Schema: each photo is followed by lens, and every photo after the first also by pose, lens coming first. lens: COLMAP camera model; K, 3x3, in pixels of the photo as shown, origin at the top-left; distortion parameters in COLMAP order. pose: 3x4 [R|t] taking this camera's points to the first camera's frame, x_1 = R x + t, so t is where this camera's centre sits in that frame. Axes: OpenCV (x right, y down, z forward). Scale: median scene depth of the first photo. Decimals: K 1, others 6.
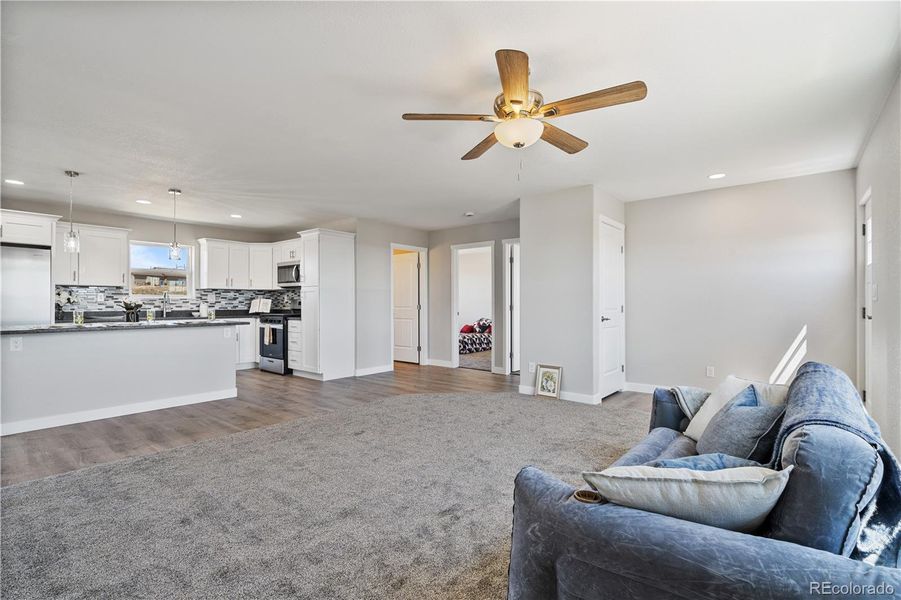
lens RADIAL K [[423.7, 0, 449.9], [0, 423.7, 301.1], [0, 0, 1]] dist [0.000526, 0.001331]
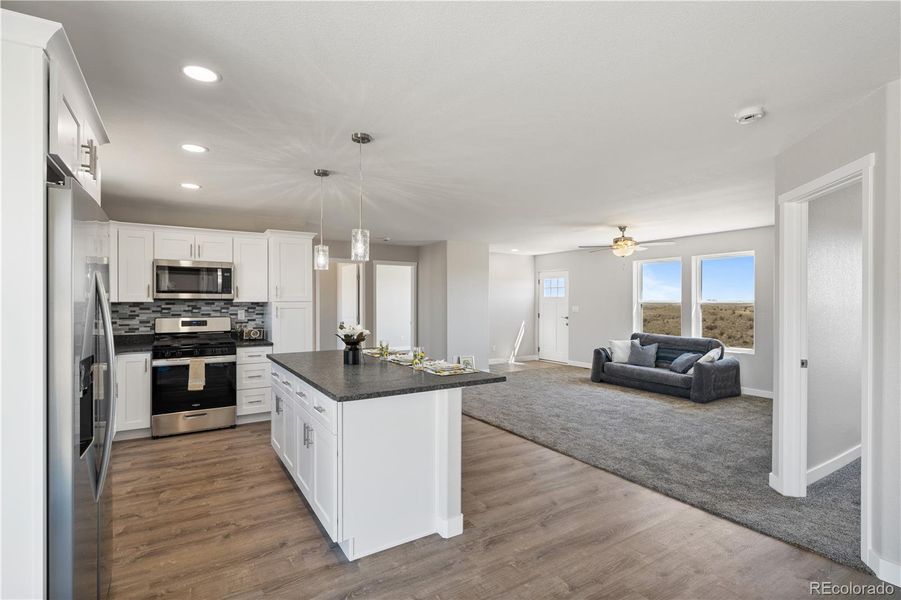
lens RADIAL K [[435.7, 0, 449.7], [0, 435.7, 301.5], [0, 0, 1]] dist [0.002362, 0.001113]
pose [[0.305819, -0.001681, 0.952088, -0.982628], [-0.003985, 0.999987, 0.003046, -0.037028], [-0.952081, -0.004725, 0.305808, 0.446157]]
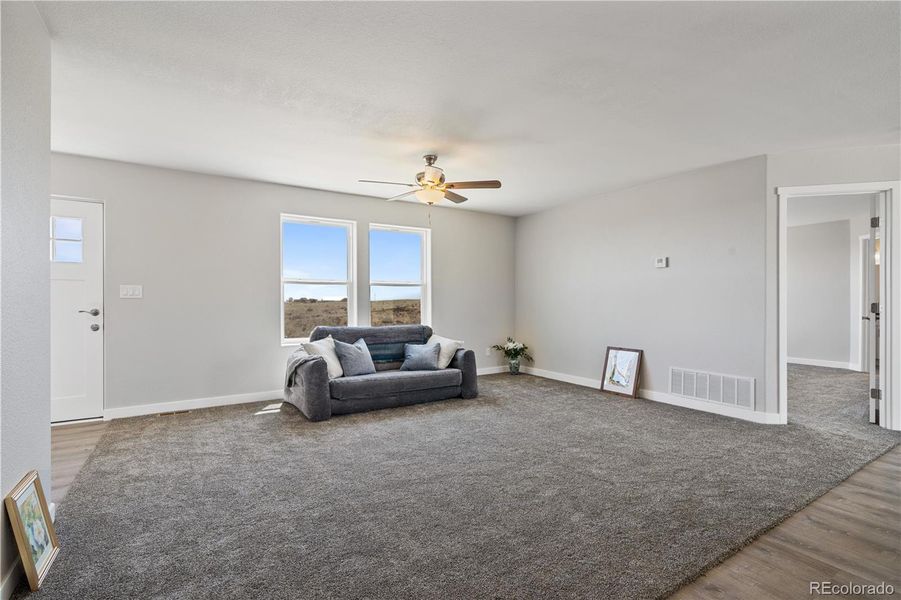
lens RADIAL K [[417.5, 0, 451.2], [0, 417.5, 304.1], [0, 0, 1]] dist [0.004157, 0.000293]
pose [[-0.955110, -0.001987, 0.296245, -0.148201], [-0.000702, 0.999990, 0.004442, 0.005044], [-0.296251, 0.004035, -0.955102, 0.937715]]
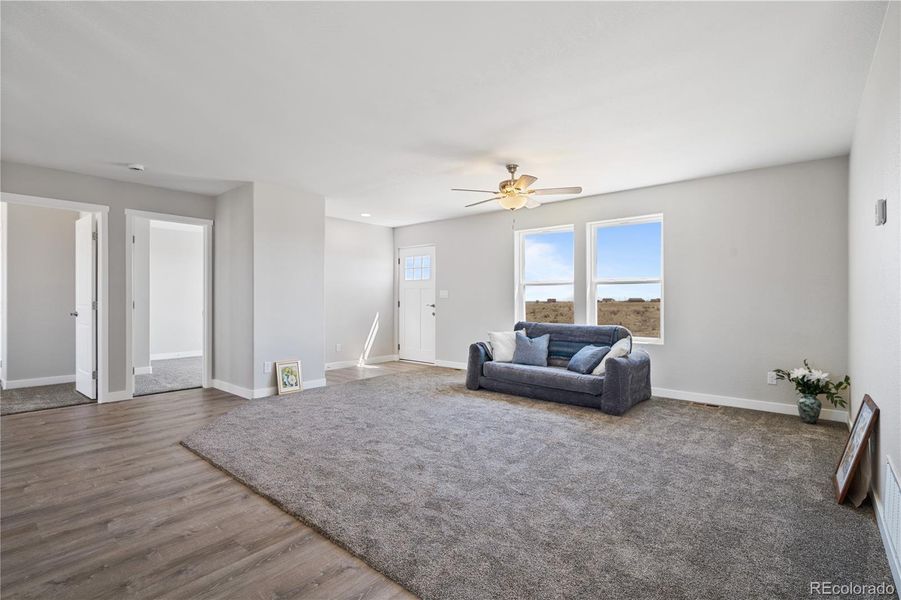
lens RADIAL K [[423.7, 0, 446.9], [0, 423.7, 299.4], [0, 0, 1]] dist [0.000526, 0.001331]
pose [[0.011928, 0.000469, 0.999929, -0.595224], [-0.004067, 0.999992, -0.000420, 0.003597], [-0.999921, -0.004061, 0.011929, 0.469490]]
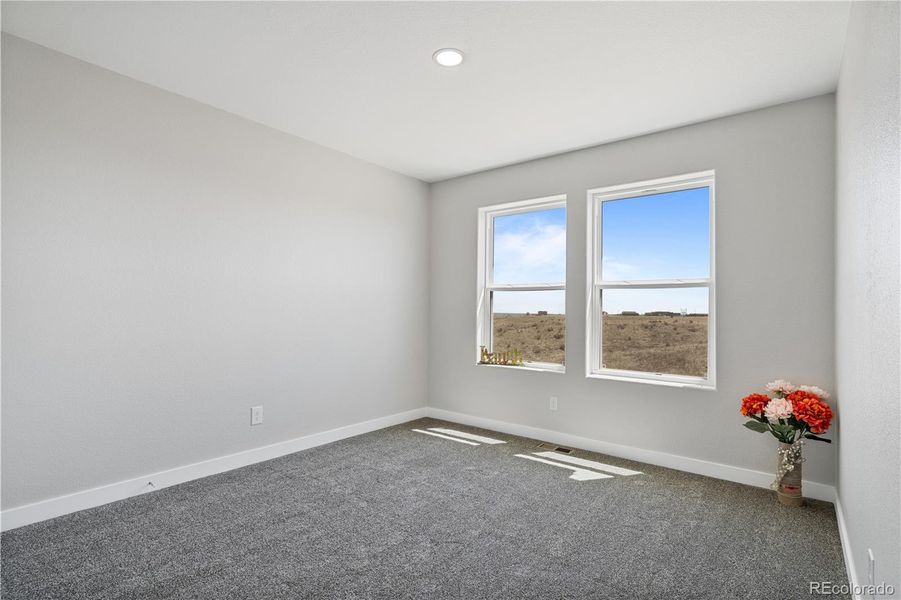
lens RADIAL K [[423.7, 0, 443.1], [0, 423.7, 302.6], [0, 0, 1]] dist [0.000526, 0.001331]
pose [[0.000575, 0.019199, 0.999816, -0.289499], [-0.016146, 0.999686, -0.019187, 0.003658], [-0.999869, -0.016132, 0.000885, 0.383000]]
